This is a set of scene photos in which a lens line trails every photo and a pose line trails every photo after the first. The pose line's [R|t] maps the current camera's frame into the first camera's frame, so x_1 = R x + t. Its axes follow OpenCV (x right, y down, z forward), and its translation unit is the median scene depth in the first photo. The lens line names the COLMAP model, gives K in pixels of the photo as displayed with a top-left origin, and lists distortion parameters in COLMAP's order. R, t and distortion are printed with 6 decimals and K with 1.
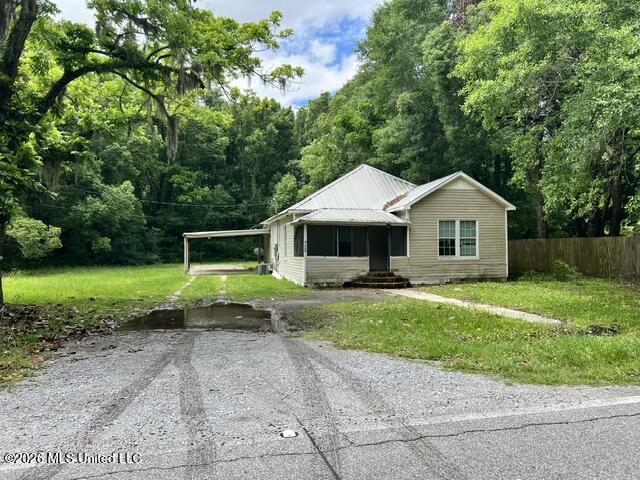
lens RADIAL K [[453.1, 0, 320.0], [0, 453.1, 240.0], [0, 0, 1]] dist [0.046925, -0.000191]
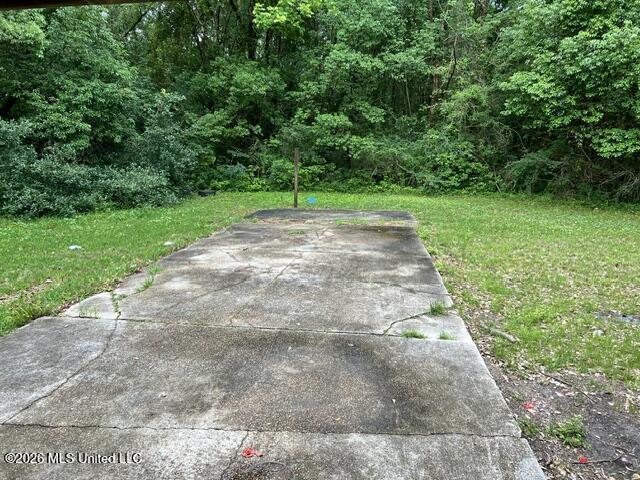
lens RADIAL K [[453.1, 0, 320.0], [0, 453.1, 240.0], [0, 0, 1]] dist [0.046925, -0.000191]
pose [[0.940388, 0.077306, -0.331200, -0.127016], [-0.005878, 0.977373, 0.211440, 0.008345], [0.340051, -0.196889, 0.919565, 0.664741]]
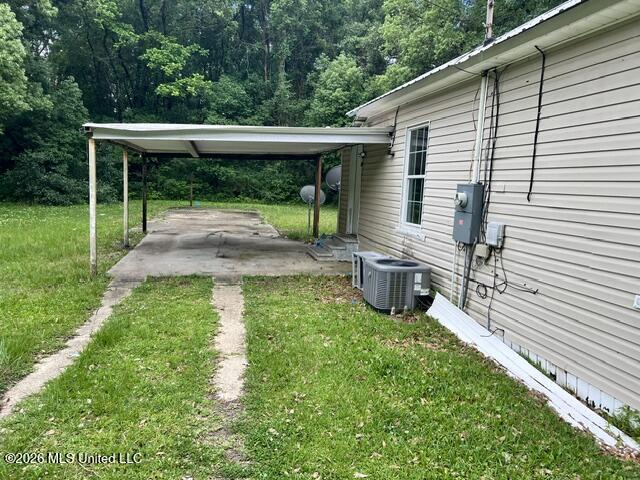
lens RADIAL K [[478.4, 0, 320.0], [0, 478.4, 240.0], [0, 0, 1]] dist [0.002270, 0.000857]
pose [[0.998301, 0.054752, -0.019913, -0.080575], [-0.051398, 0.988606, 0.141480, 0.003093], [0.027432, -0.140217, 0.989741, 0.381026]]
